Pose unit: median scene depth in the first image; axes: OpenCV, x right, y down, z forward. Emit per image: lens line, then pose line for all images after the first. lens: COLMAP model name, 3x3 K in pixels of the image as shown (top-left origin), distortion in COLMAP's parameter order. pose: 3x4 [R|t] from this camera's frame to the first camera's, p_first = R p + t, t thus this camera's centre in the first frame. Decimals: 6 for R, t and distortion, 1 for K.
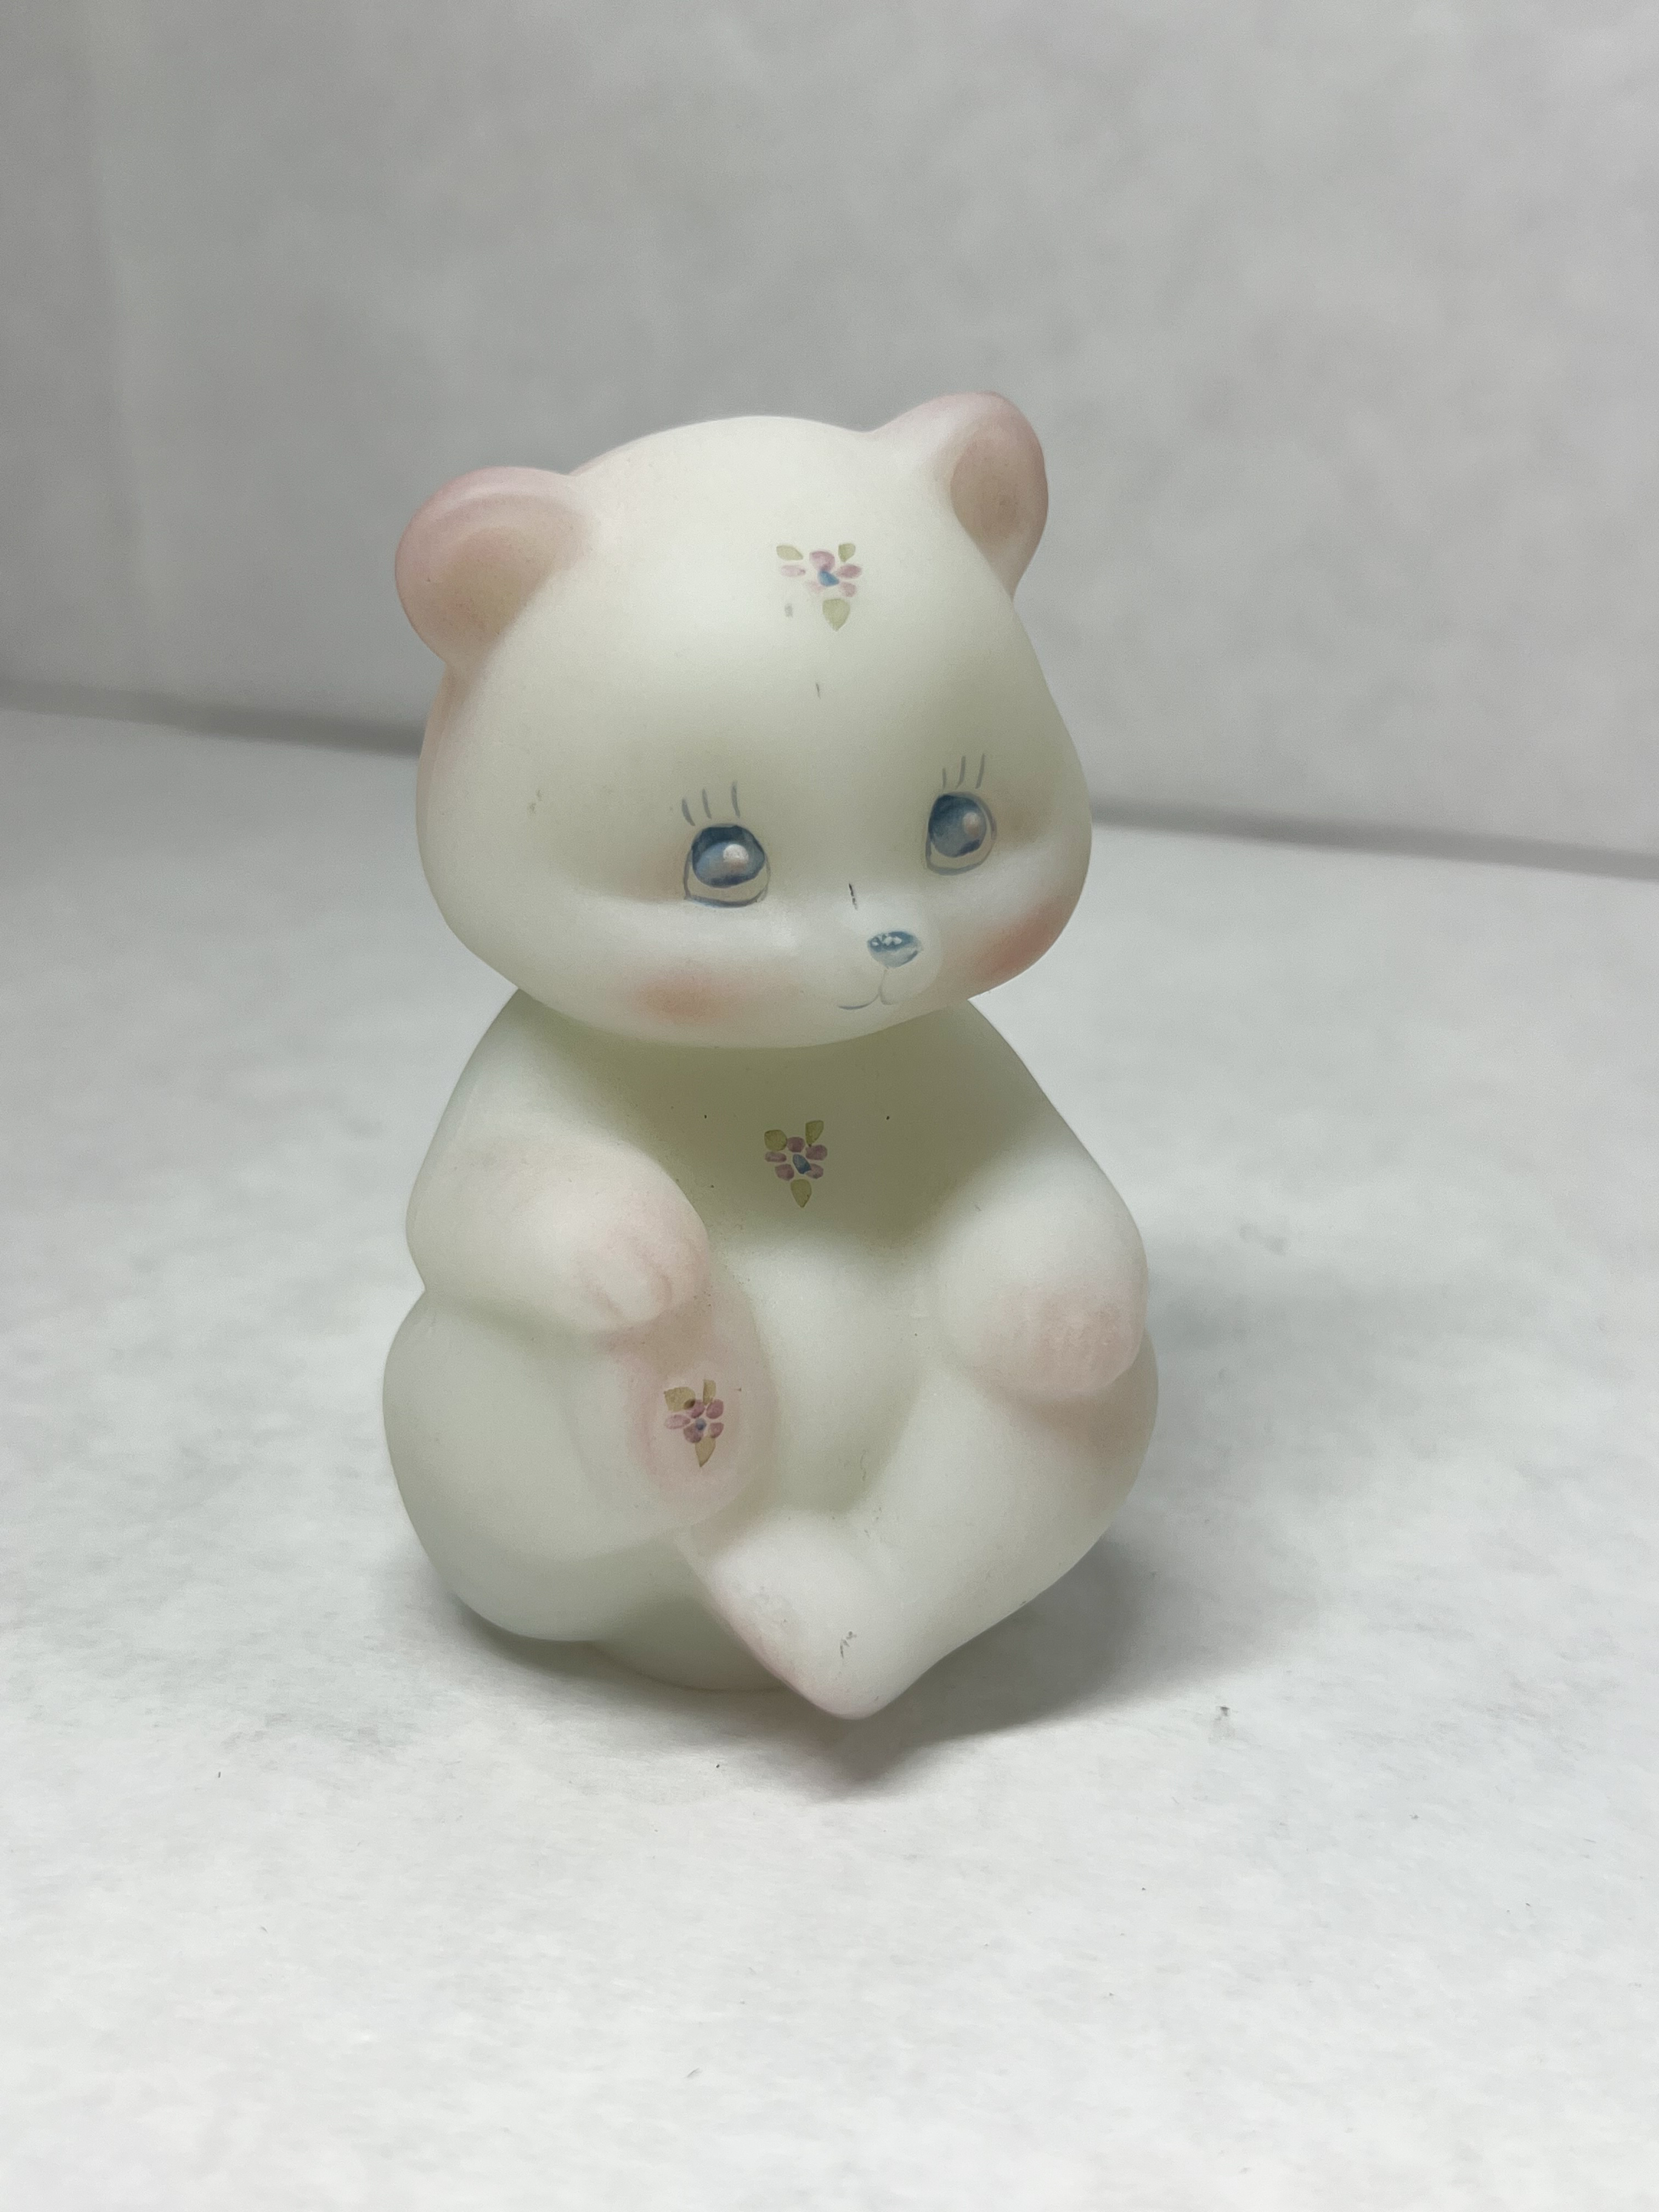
lens RADIAL K [[2307.6, 0, 829.5], [0, 2307.6, 1106.0], [0, 0, 1]] dist [-0.012610, -0.010359]
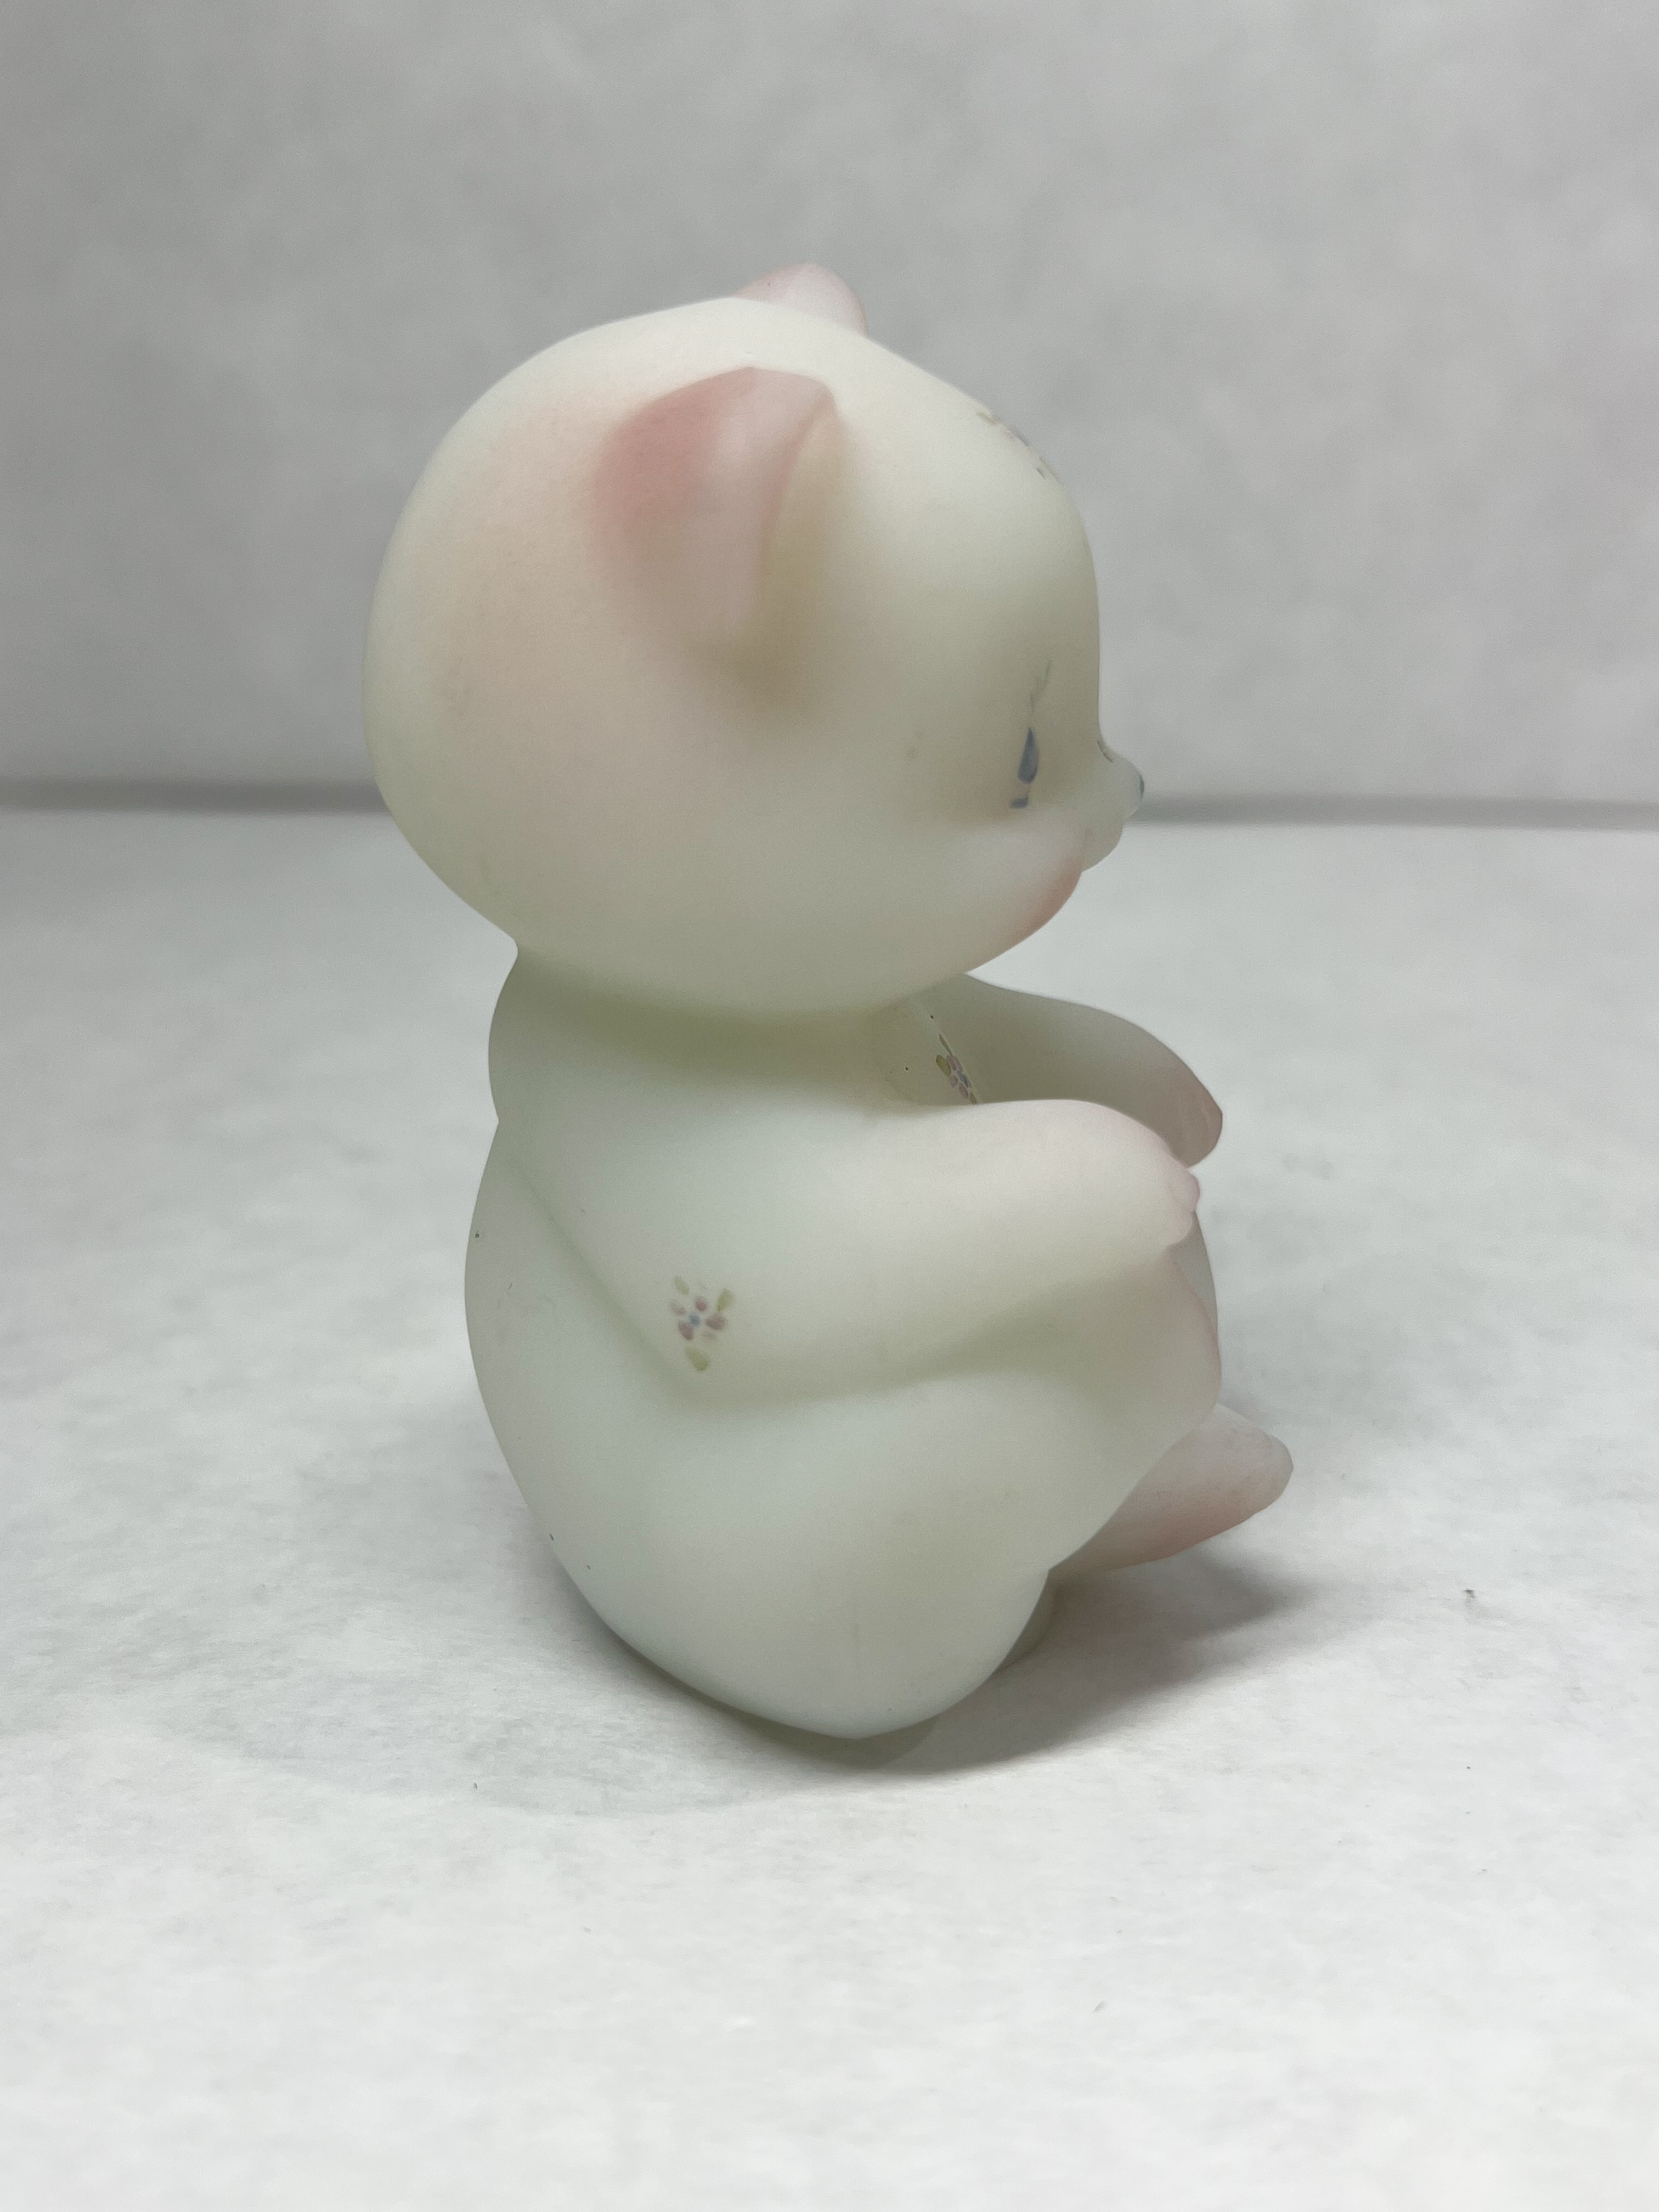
lens RADIAL K [[2307.6, 0, 829.5], [0, 2307.6, 1106.0], [0, 0, 1]] dist [-0.012610, -0.010359]
pose [[0.987706, -0.097266, 0.122379, -0.212145], [0.101440, 0.994438, -0.028334, 0.061722], [-0.118943, 0.040400, 0.992079, 0.060222]]
